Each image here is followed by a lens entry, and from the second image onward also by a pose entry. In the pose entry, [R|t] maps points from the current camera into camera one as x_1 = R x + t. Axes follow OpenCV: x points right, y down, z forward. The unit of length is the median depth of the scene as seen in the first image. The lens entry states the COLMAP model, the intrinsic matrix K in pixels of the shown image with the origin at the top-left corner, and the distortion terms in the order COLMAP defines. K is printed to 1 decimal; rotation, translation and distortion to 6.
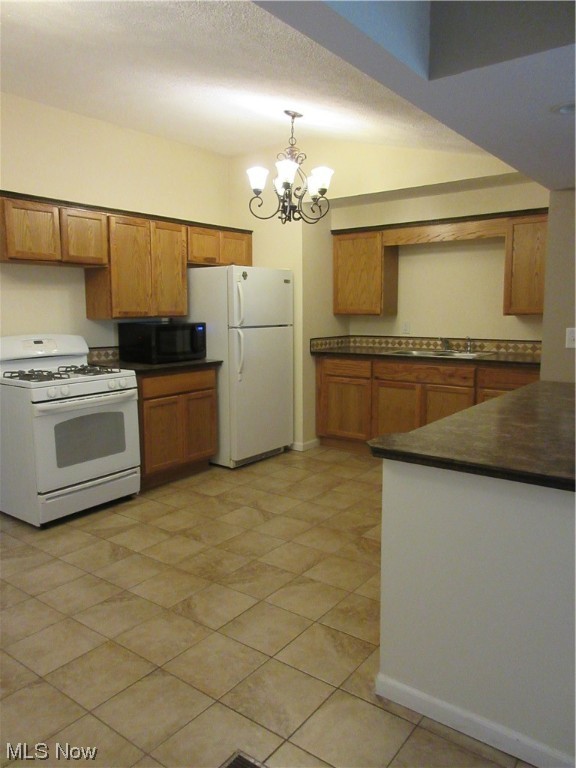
lens RADIAL K [[557.6, 0, 288.0], [0, 557.6, 384.0], [0, 0, 1]] dist [-0.011798, -0.001115]
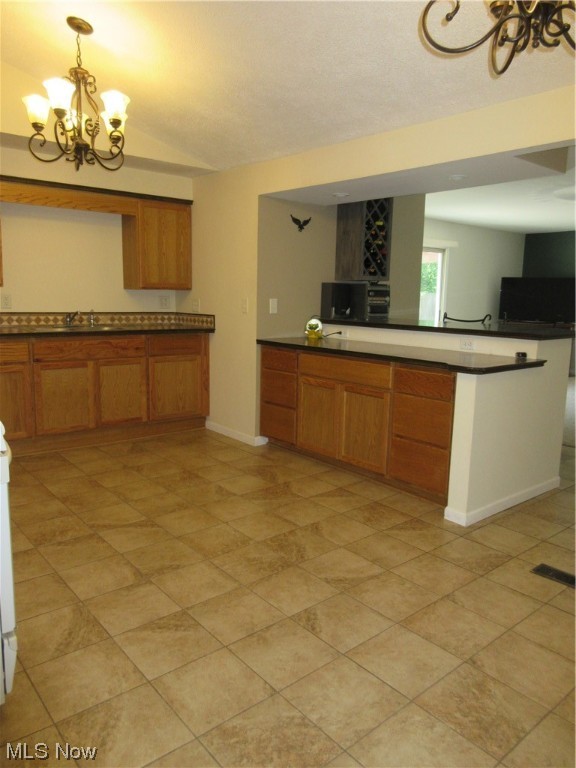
lens RADIAL K [[557.6, 0, 288.0], [0, 557.6, 384.0], [0, 0, 1]] dist [-0.011798, -0.001115]
pose [[0.228462, -0.142877, 0.963012, -0.842610], [0.106415, 0.986910, 0.121177, -0.055687], [-0.967719, 0.074795, 0.240676, 0.634316]]
